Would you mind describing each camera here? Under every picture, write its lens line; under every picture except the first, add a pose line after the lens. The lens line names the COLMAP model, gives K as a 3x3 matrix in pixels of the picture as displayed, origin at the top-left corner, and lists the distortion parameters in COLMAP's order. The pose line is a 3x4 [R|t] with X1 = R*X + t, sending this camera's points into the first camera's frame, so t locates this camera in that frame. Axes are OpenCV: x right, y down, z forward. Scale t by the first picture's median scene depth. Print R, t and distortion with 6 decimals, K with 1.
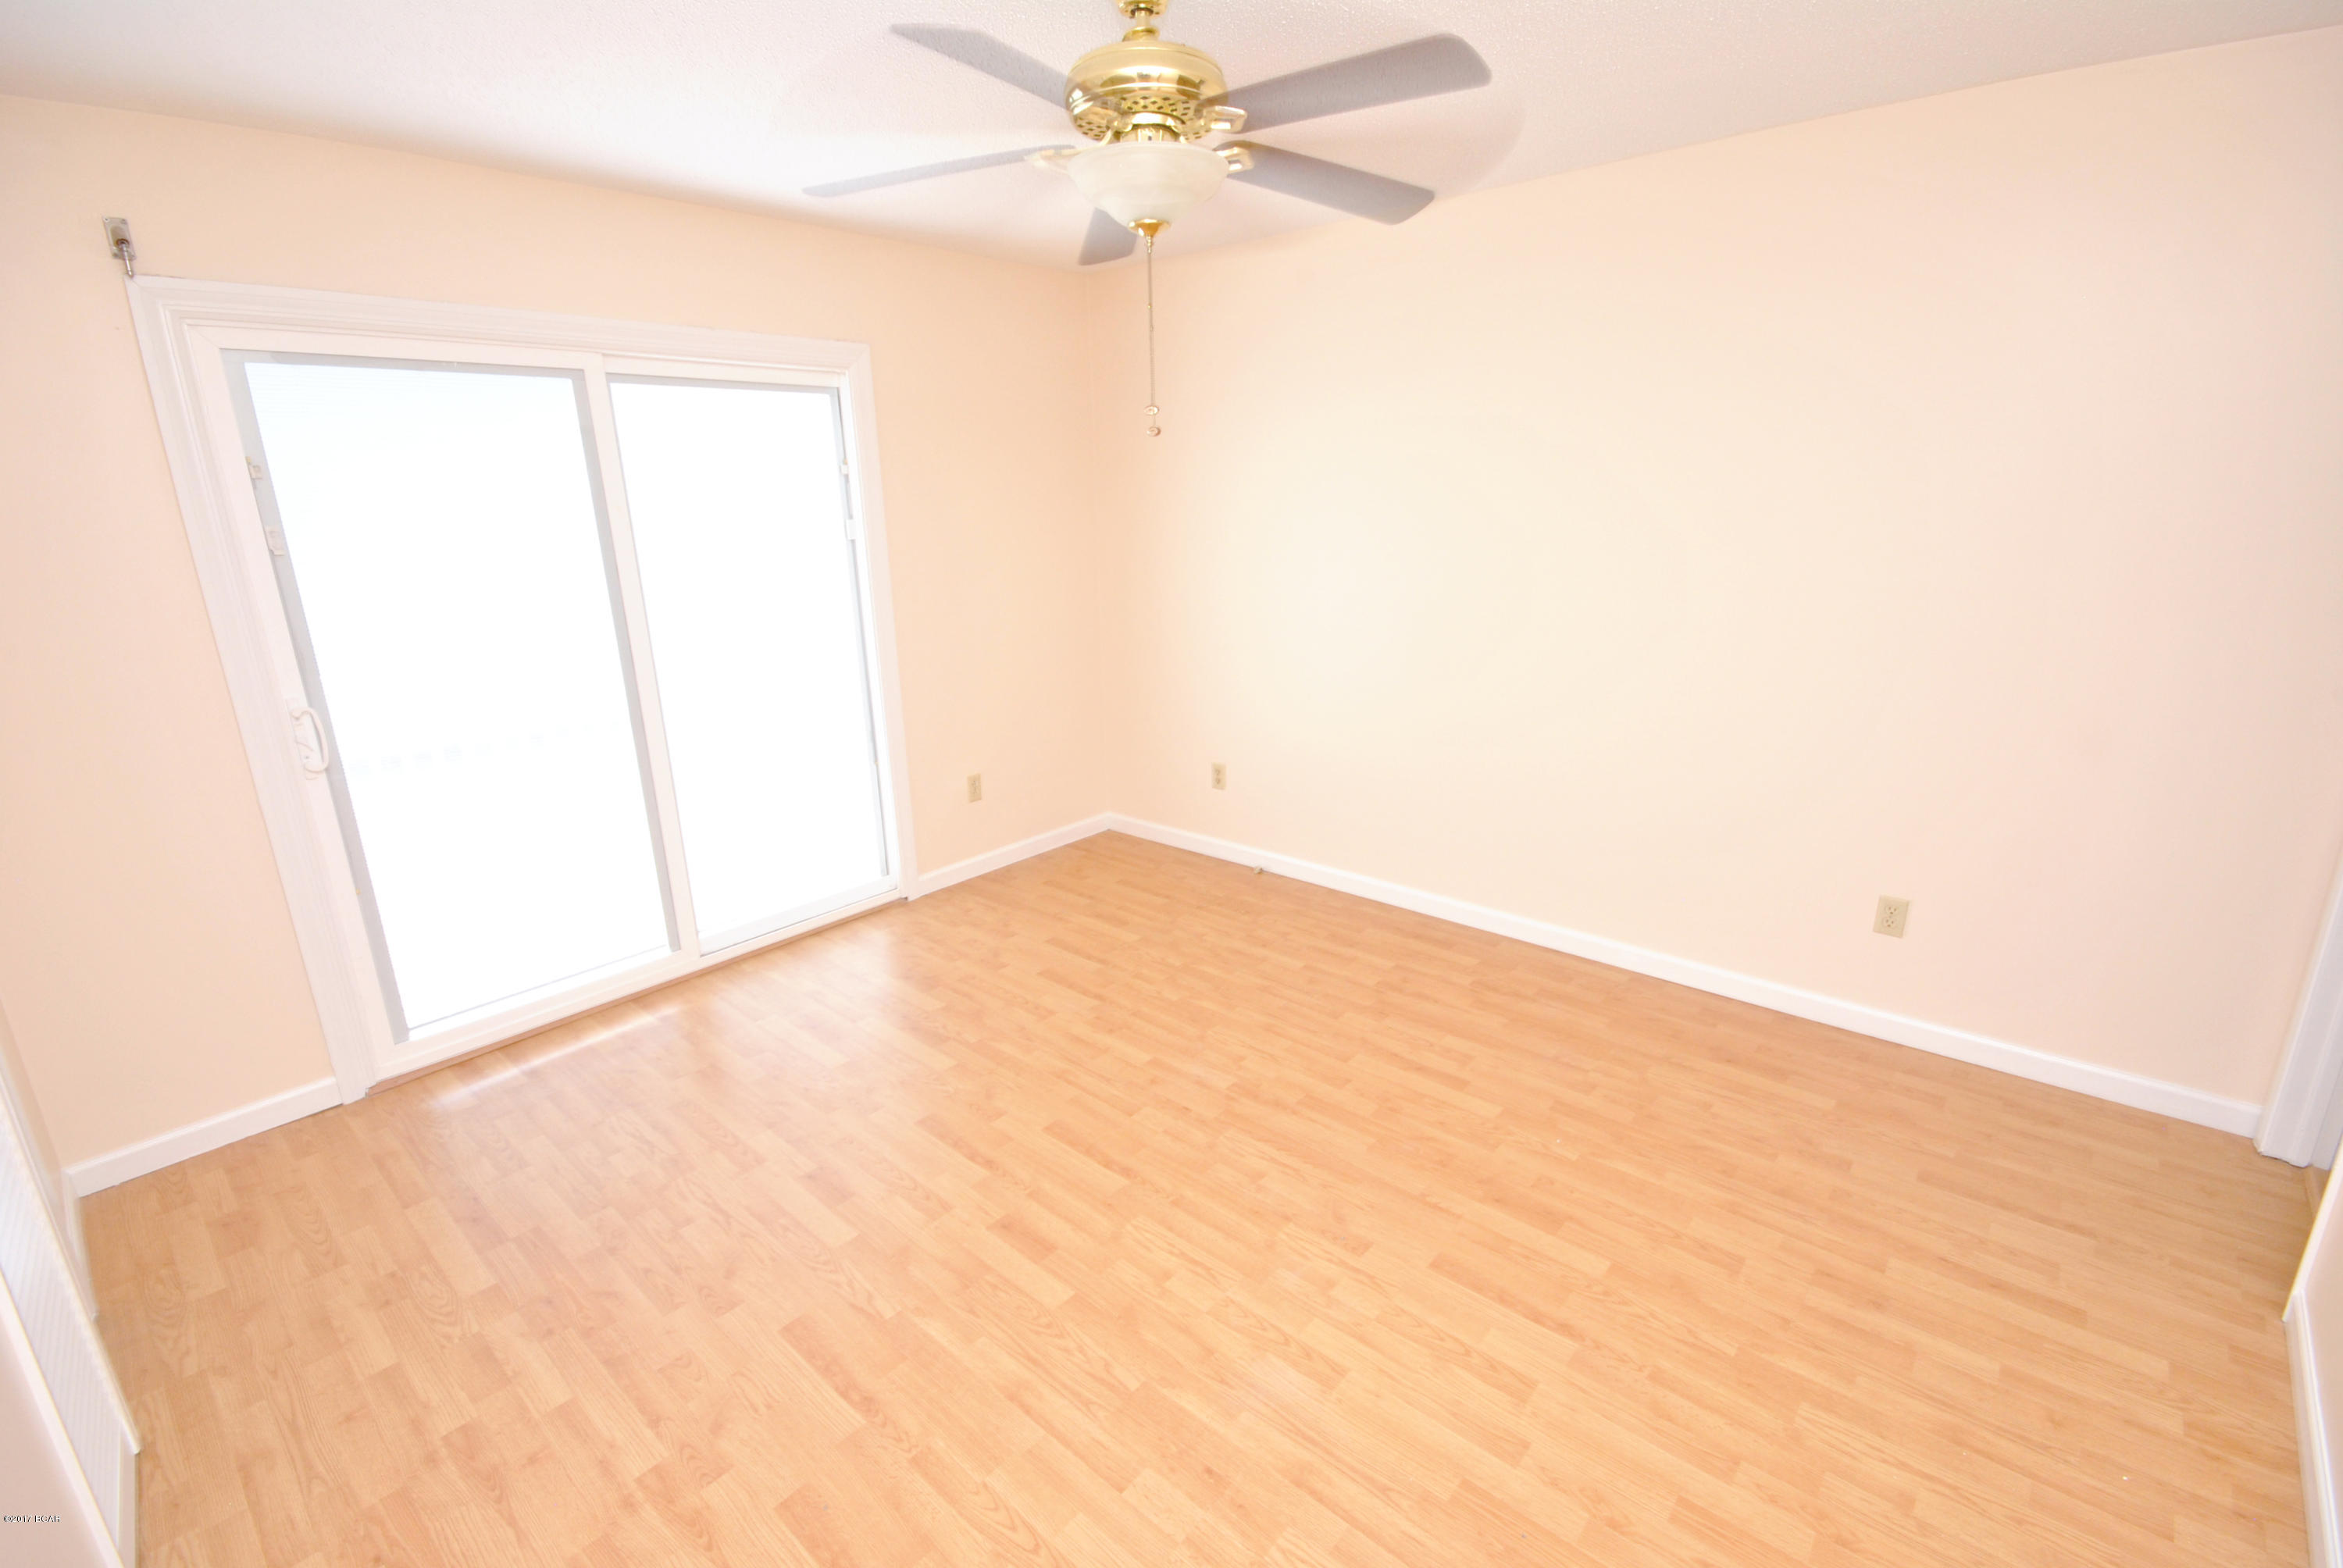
lens RADIAL K [[1033.9, 0, 1173.2], [0, 1033.9, 779.7], [0, 0, 1]] dist [-0.000405, 0.000021]
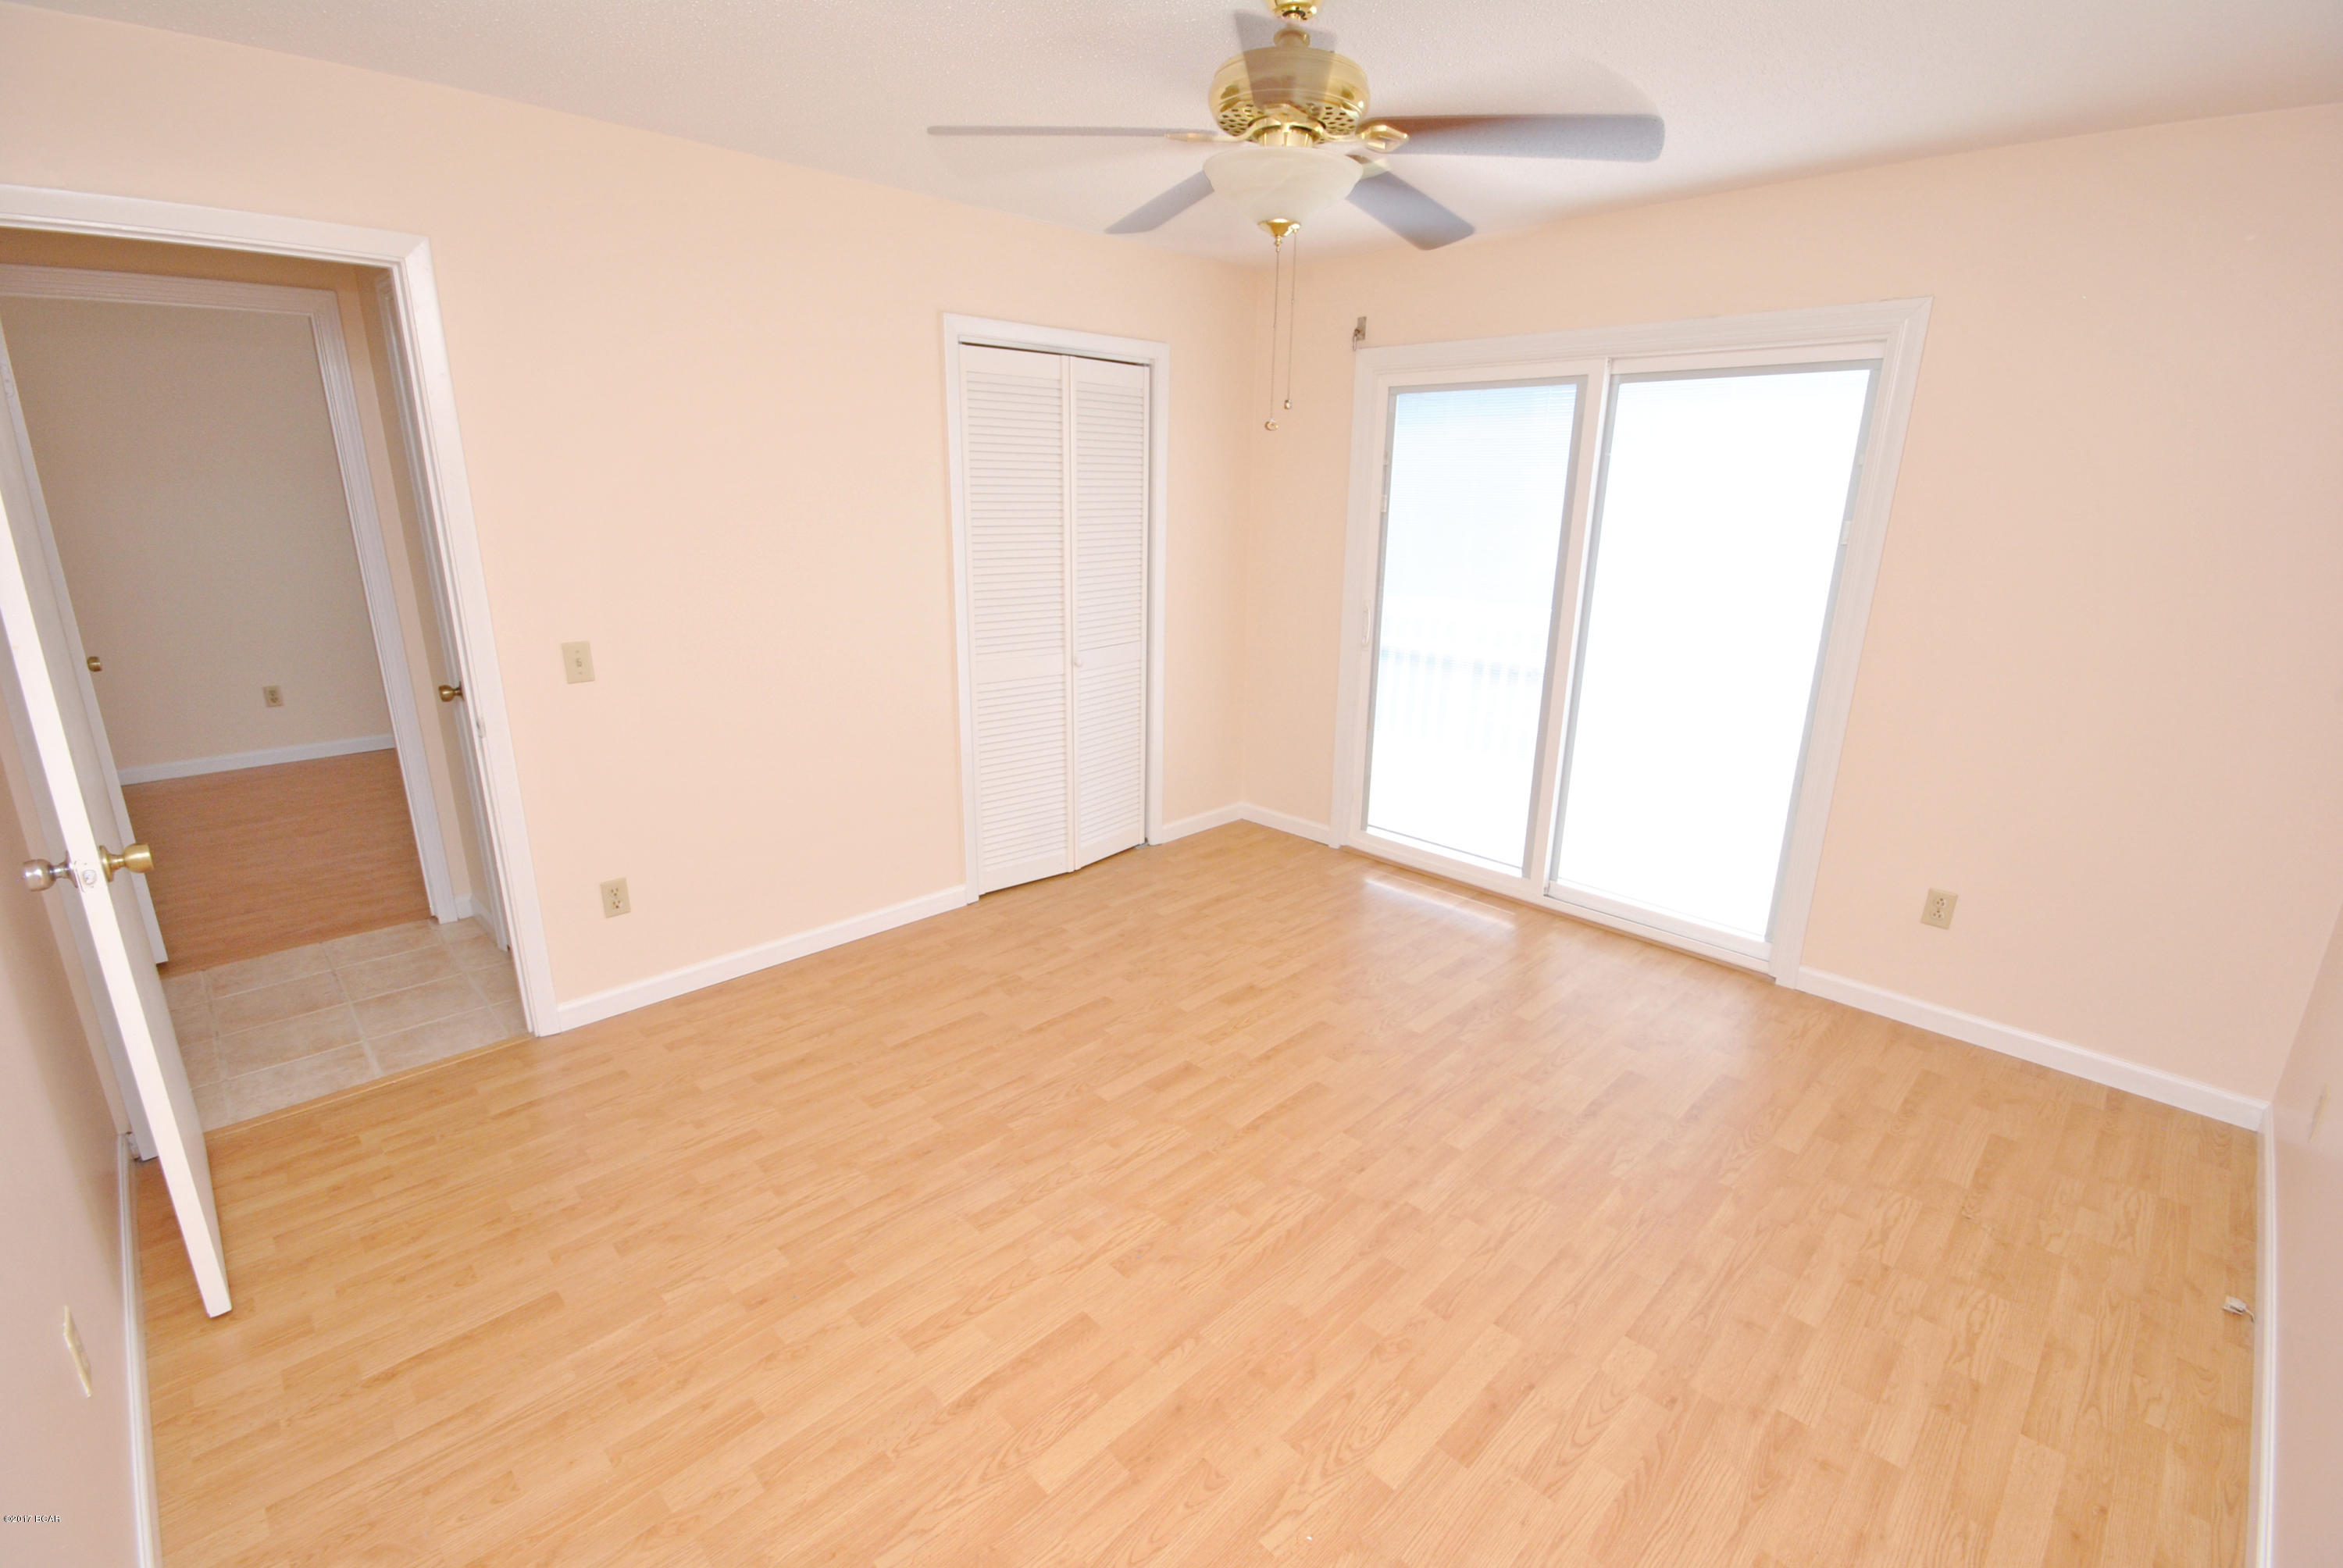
lens RADIAL K [[1033.9, 0, 1173.2], [0, 1033.9, 779.7], [0, 0, 1]] dist [-0.000405, 0.000021]
pose [[-0.067357, 0.295542, -0.952952, 0.886735], [-0.284493, 0.909781, 0.302262, -0.247254], [0.956309, 0.291468, 0.022800, 0.815932]]
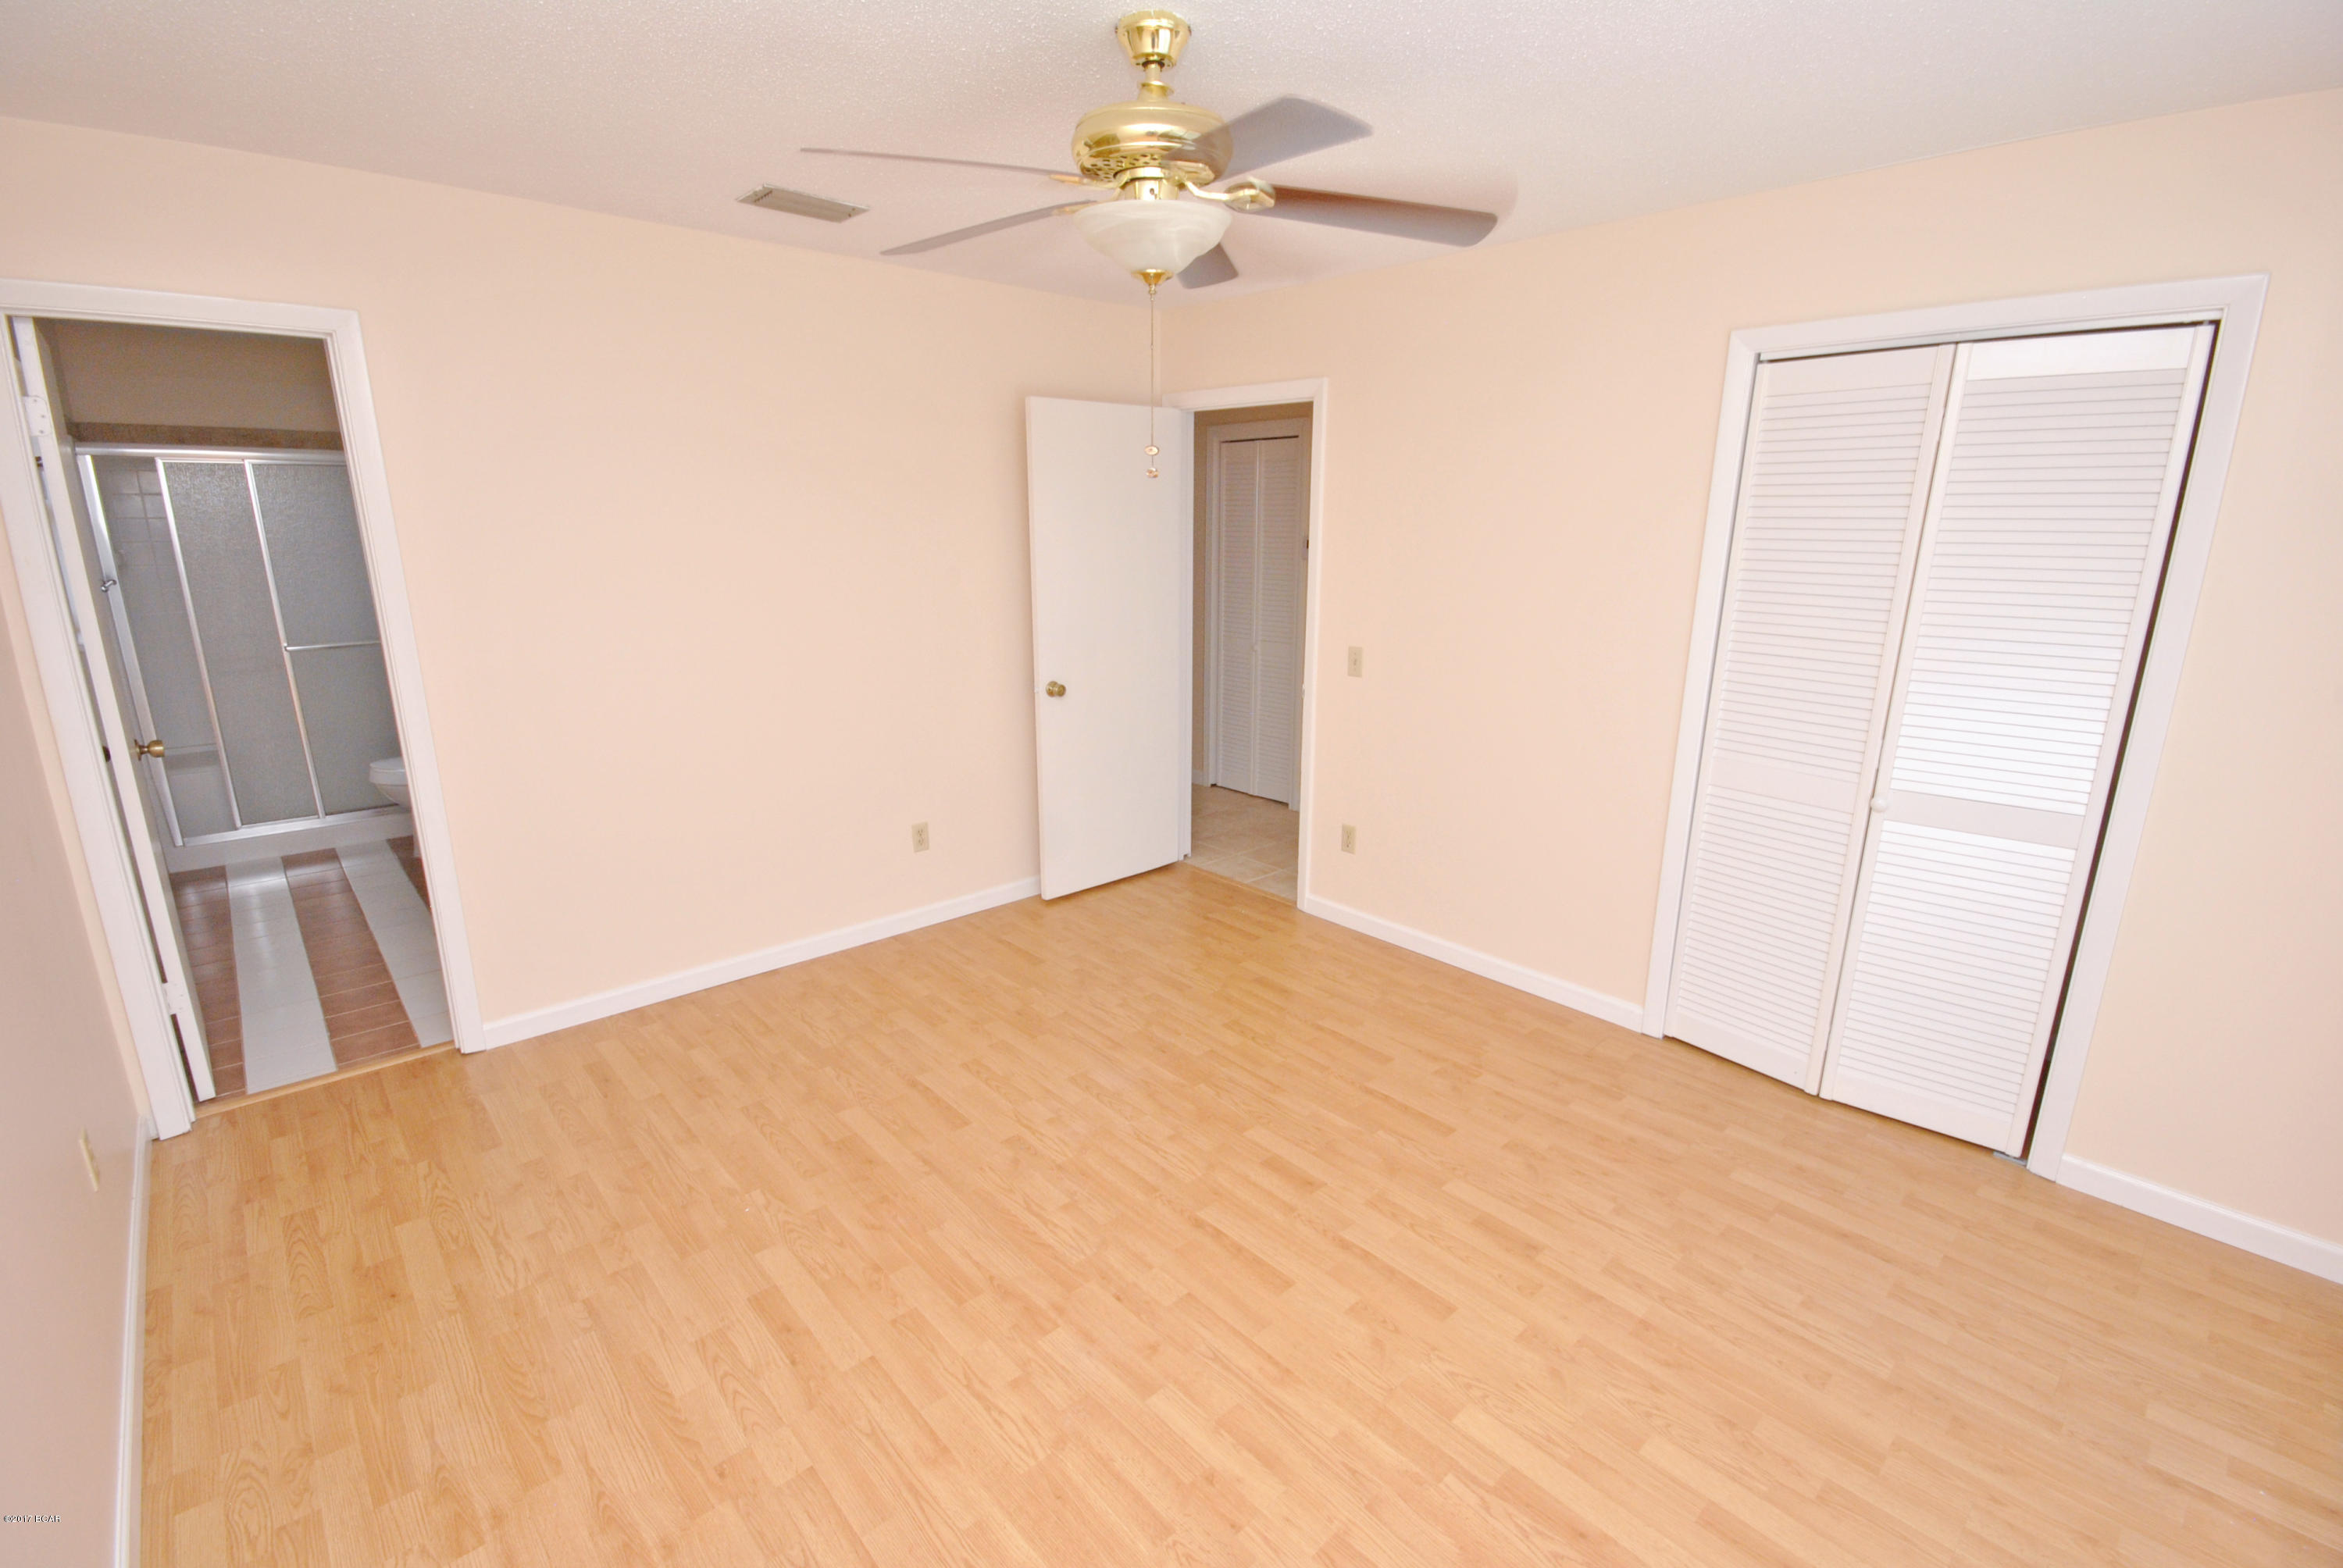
lens RADIAL K [[1033.9, 0, 1173.2], [0, 1033.9, 779.7], [0, 0, 1]] dist [-0.000405, 0.000021]
pose [[-0.994255, -0.008866, 0.106673, -0.125267], [0.045581, 0.866628, 0.496868, -0.480590], [-0.096851, 0.498875, -0.861245, 1.677059]]
